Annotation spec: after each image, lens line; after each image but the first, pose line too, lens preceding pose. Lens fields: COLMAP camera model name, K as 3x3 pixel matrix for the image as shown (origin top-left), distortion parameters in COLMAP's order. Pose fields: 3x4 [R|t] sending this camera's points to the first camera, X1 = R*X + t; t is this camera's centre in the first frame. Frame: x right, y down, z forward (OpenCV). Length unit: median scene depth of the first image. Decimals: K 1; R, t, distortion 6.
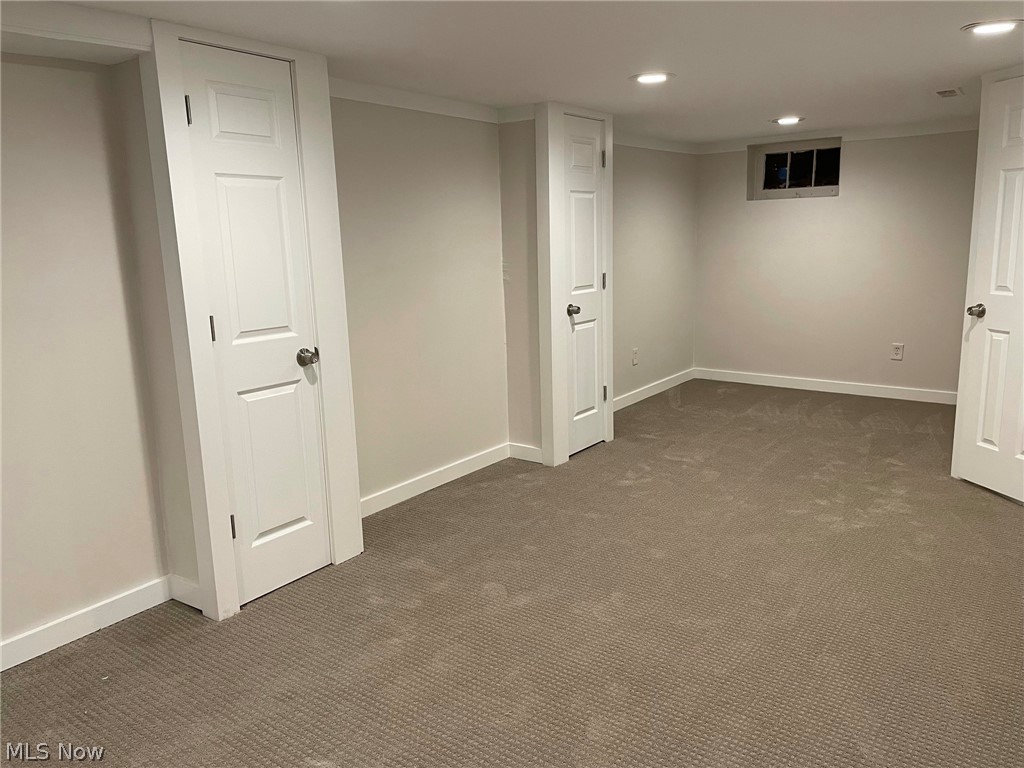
lens RADIAL K [[778.3, 0, 524.5], [0, 778.3, 391.1], [0, 0, 1]] dist [0.103324, -0.129536]
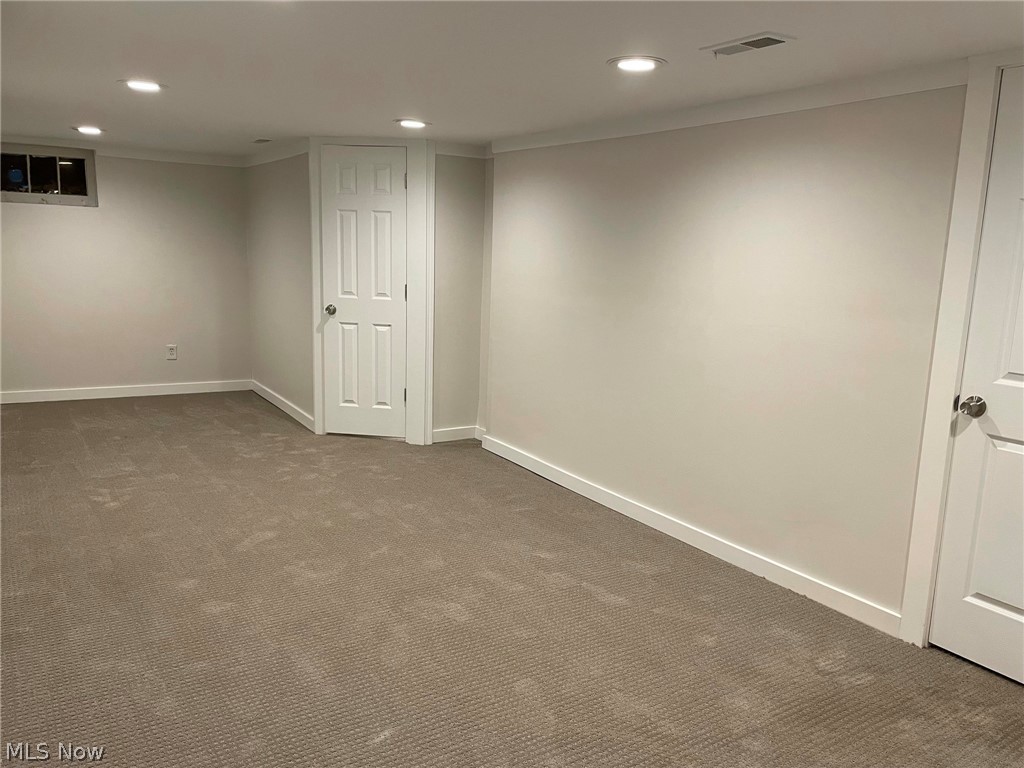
lens RADIAL K [[778.3, 0, 524.5], [0, 778.3, 391.1], [0, 0, 1]] dist [0.103324, -0.129536]
pose [[0.333515, -0.128813, 0.933903, -0.539728], [0.142969, 0.986075, 0.084952, -0.024835], [-0.931841, 0.105187, 0.347287, 0.193822]]
